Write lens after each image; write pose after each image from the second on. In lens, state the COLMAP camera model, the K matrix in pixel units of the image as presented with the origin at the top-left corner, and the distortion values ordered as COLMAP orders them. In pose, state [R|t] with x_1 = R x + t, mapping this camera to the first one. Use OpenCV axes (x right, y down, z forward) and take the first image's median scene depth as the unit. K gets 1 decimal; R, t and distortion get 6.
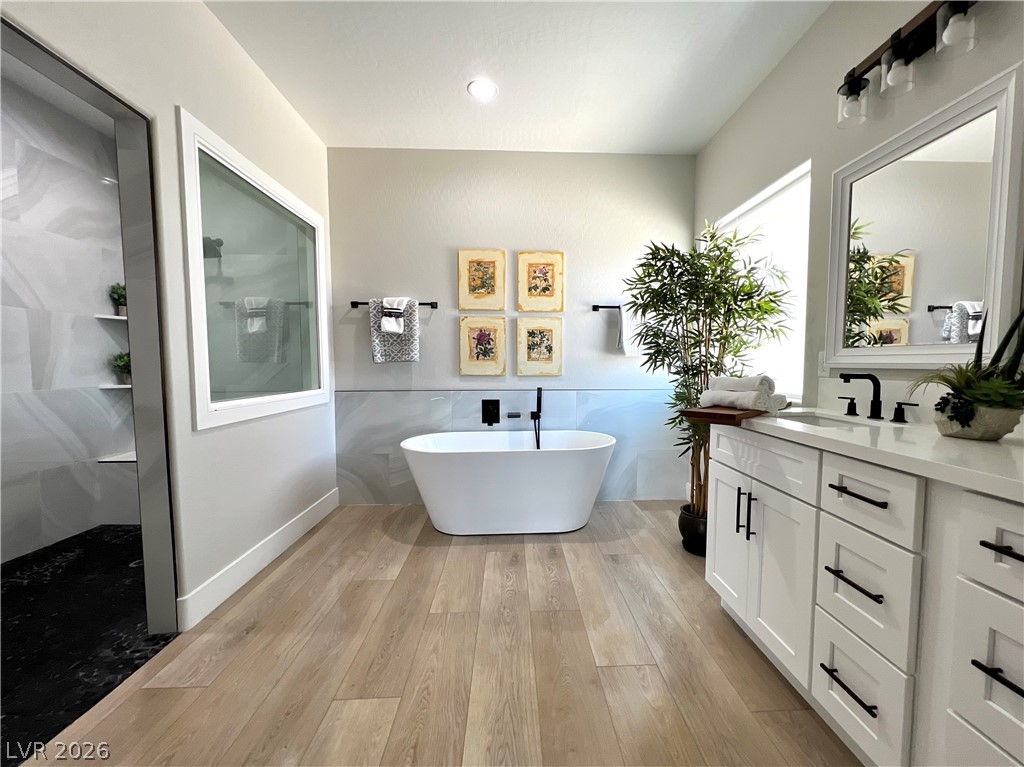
lens RADIAL K [[426.2, 0, 530.7], [0, 426.2, 390.5], [0, 0, 1]] dist [-0.001600, 0.000222]
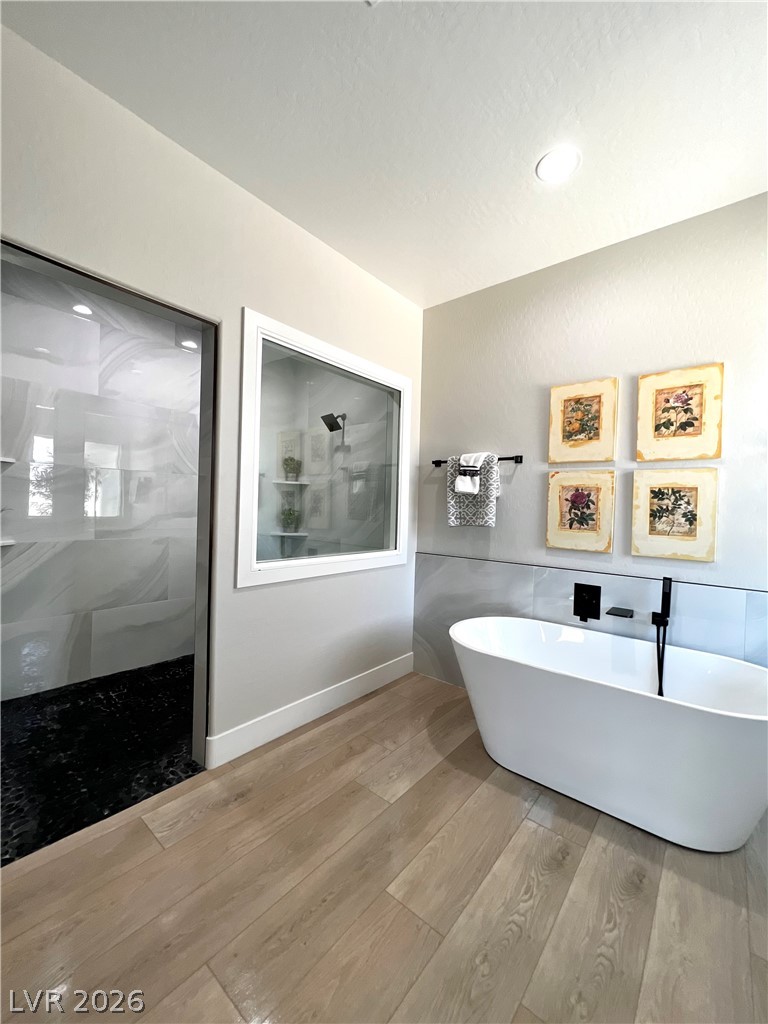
lens RADIAL K [[410.7, 0, 386.4], [0, 410.7, 510.7], [0, 0, 1]] dist [-0.001514, 0.000228]
pose [[0.736437, 0.028524, -0.675905, 0.132658], [-0.073263, 0.996597, -0.037766, -0.056629], [0.672528, 0.077331, 0.736020, 0.271011]]
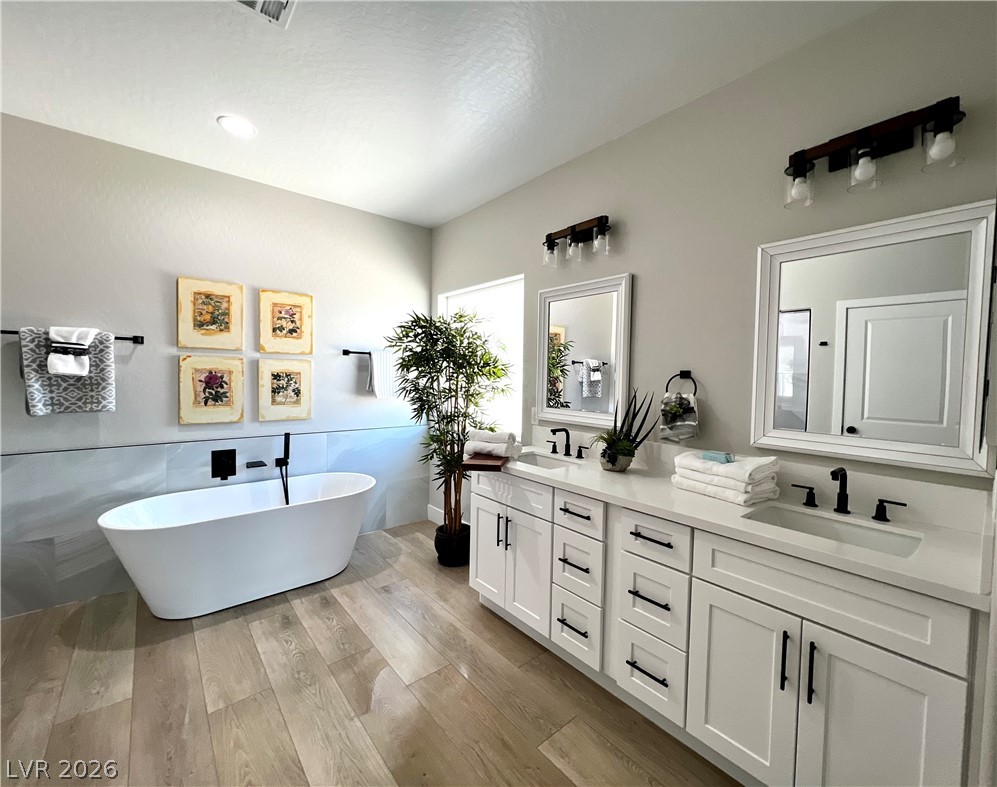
lens RADIAL K [[421.3, 0, 522.1], [0, 421.3, 391.3], [0, 0, 1]] dist [0.000293, 0.000727]
pose [[0.783414, -0.007827, 0.621451, -0.164988], [0.020304, 0.999709, -0.013004, -0.082989], [-0.621168, 0.022805, 0.783345, -0.079612]]
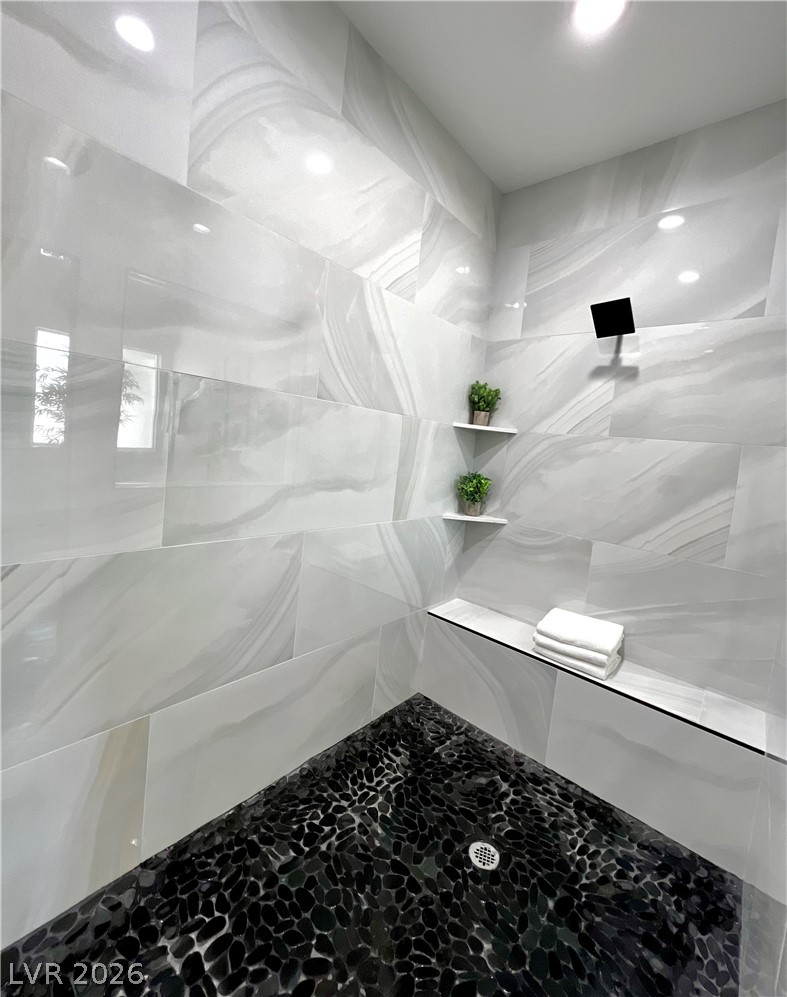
lens RADIAL K [[421.3, 0, 395.5], [0, 421.3, 471.8], [0, 0, 1]] dist [0.000293, 0.000727]
pose [[0.719303, 0.117101, -0.684756, -0.544728], [-0.144662, 0.989331, 0.017226, -0.084716], [0.679468, 0.086667, 0.728569, 0.368209]]
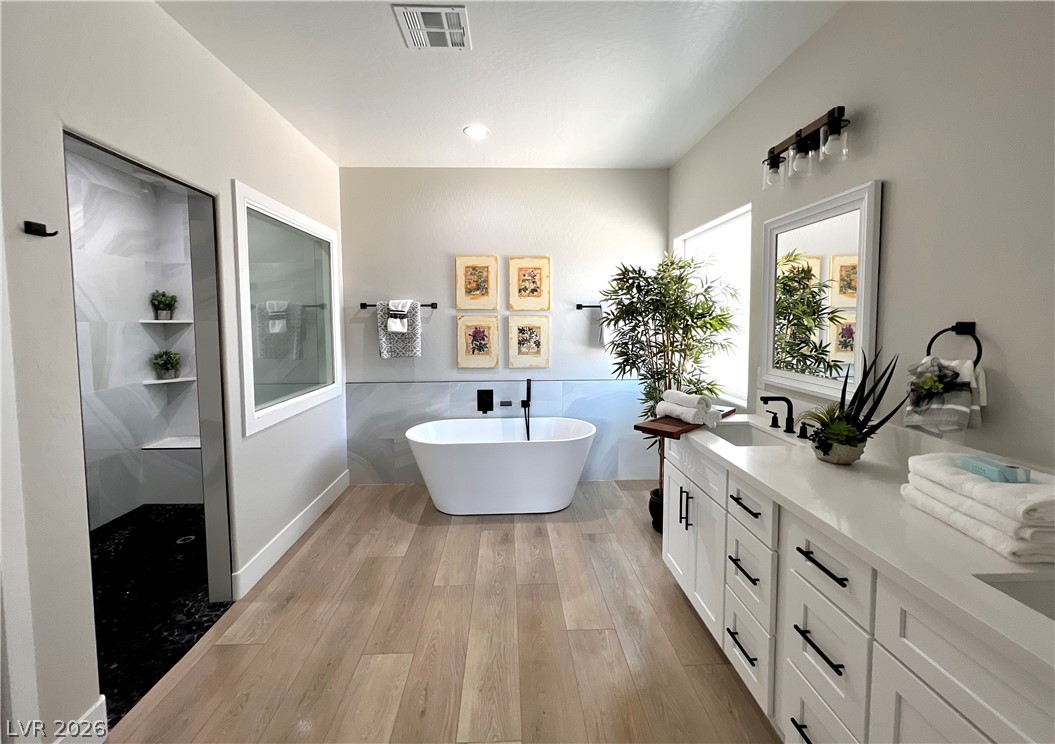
lens RADIAL K [[439.2, 0, 523.0], [0, 439.2, 343.7], [0, 0, 1]] dist [-0.002404, -0.000227]
pose [[0.999881, -0.004544, -0.014766, 0.024057], [0.004426, 0.999958, -0.008038, -0.096549], [0.014802, 0.007971, 0.999859, -0.156217]]
